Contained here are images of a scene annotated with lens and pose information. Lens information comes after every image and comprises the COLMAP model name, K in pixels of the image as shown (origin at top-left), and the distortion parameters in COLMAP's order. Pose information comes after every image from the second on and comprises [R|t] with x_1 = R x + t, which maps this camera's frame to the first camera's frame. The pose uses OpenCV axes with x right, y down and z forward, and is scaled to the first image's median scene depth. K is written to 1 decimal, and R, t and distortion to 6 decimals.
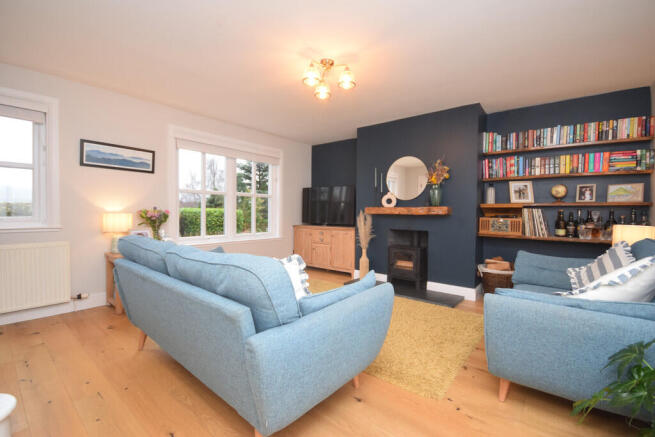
lens RADIAL K [[280.0, 0, 325.2], [0, 280.0, 216.0], [0, 0, 1]] dist [-0.000712, -0.000067]
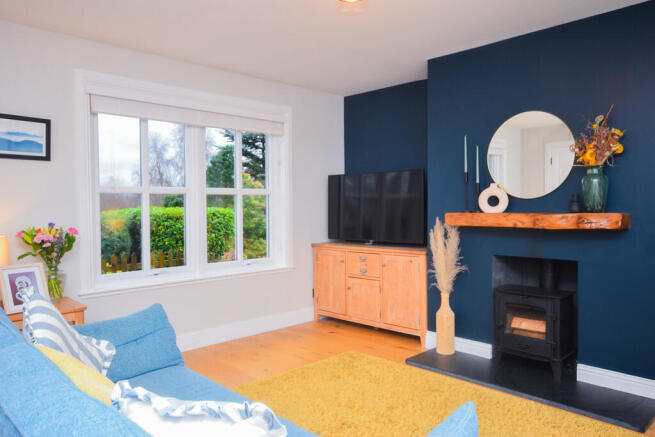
lens RADIAL K [[471.9, 0, 327.5], [0, 471.9, 218.5], [0, 0, 1]] dist [0.020939, 0.003287]
pose [[0.994727, -0.015960, -0.101304, 0.014876], [0.016721, 0.999838, 0.006667, -0.031396], [0.101182, -0.008325, 0.994833, 0.113833]]
